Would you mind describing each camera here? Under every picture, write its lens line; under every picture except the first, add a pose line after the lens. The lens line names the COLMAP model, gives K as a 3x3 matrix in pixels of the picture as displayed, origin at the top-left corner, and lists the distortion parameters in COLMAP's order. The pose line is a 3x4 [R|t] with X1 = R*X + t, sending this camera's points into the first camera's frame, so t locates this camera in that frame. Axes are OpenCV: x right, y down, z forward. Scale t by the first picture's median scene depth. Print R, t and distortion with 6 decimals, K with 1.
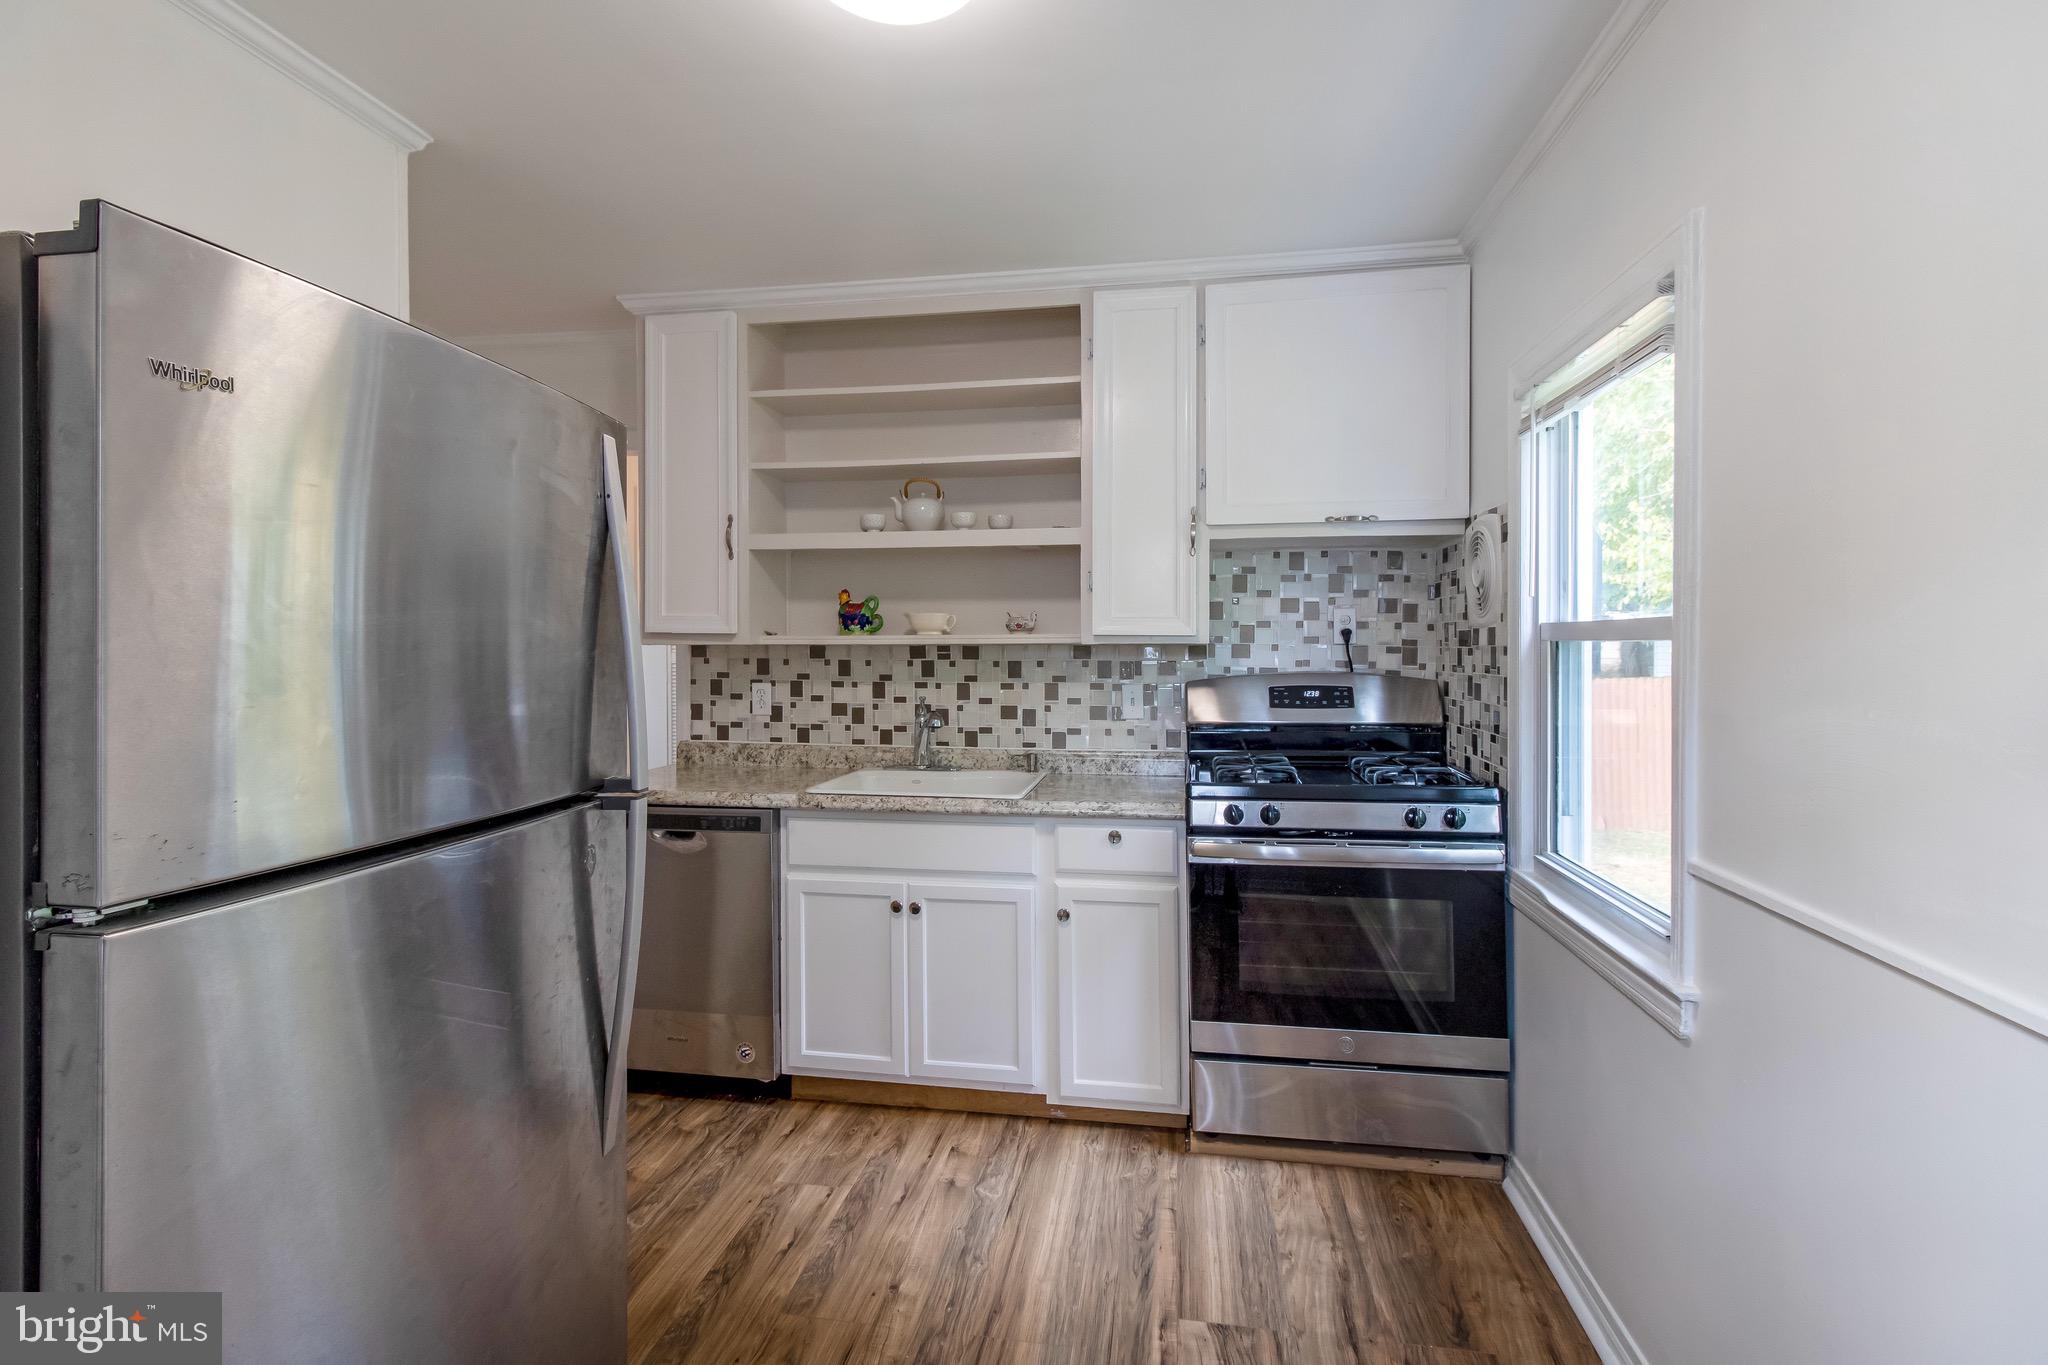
lens RADIAL K [[963.0, 0, 1030.3], [0, 963.0, 647.2], [0, 0, 1]] dist [0.009370, -0.007231]
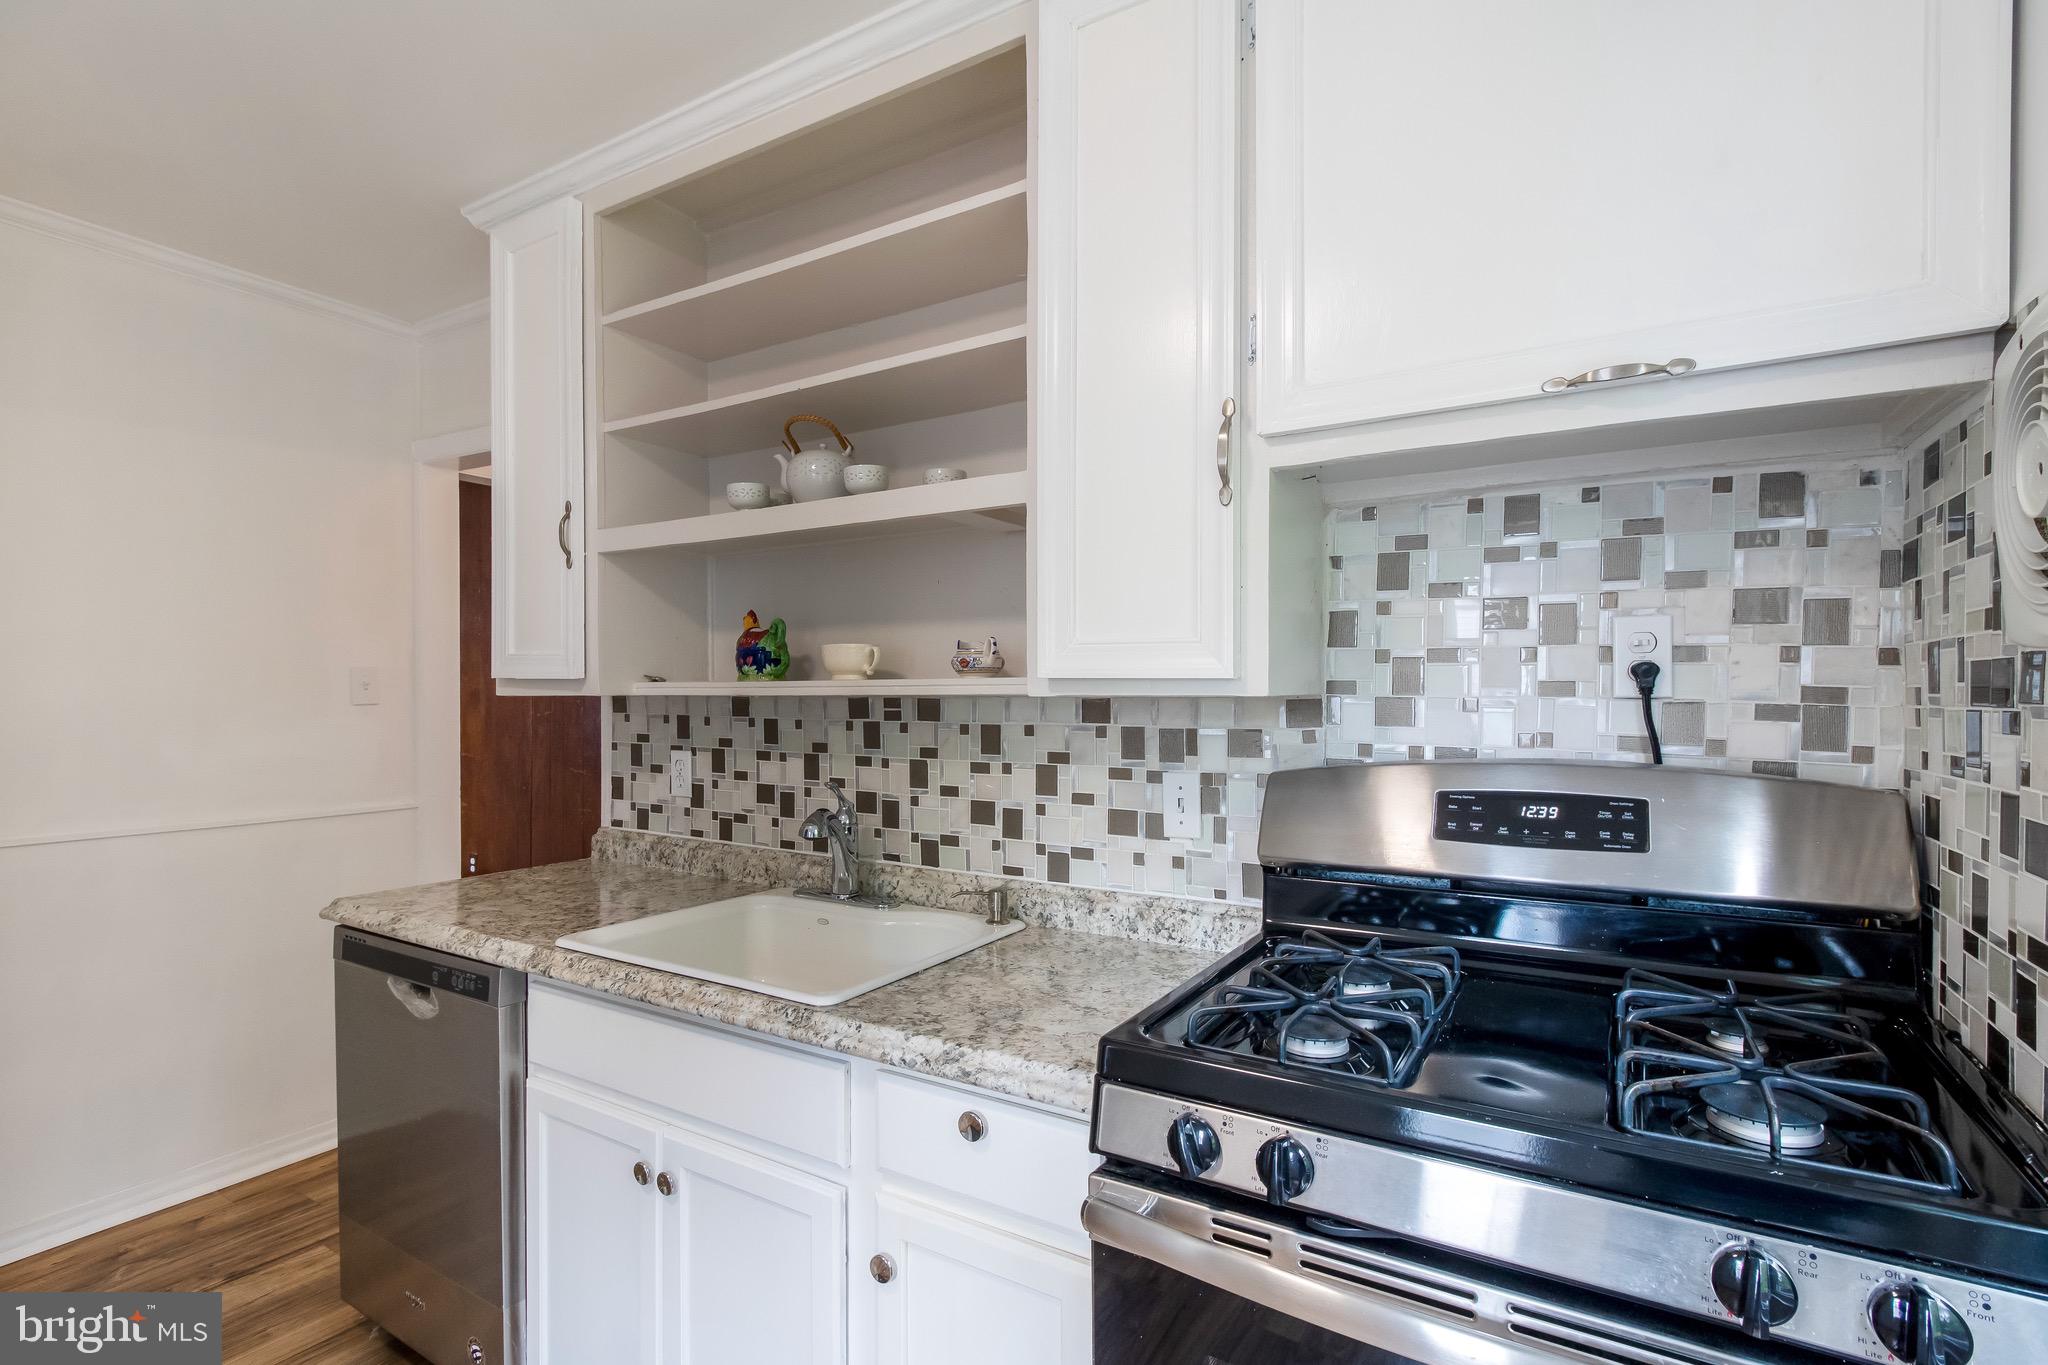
lens RADIAL K [[963.0, 0, 1025.7], [0, 963.0, 695.2], [0, 0, 1]] dist [0.009370, -0.007231]
pose [[0.926161, 0.002644, -0.377119, 0.241923], [-0.003588, 0.999992, -0.001800, -0.002762], [0.377111, 0.003020, 0.926163, 0.510435]]
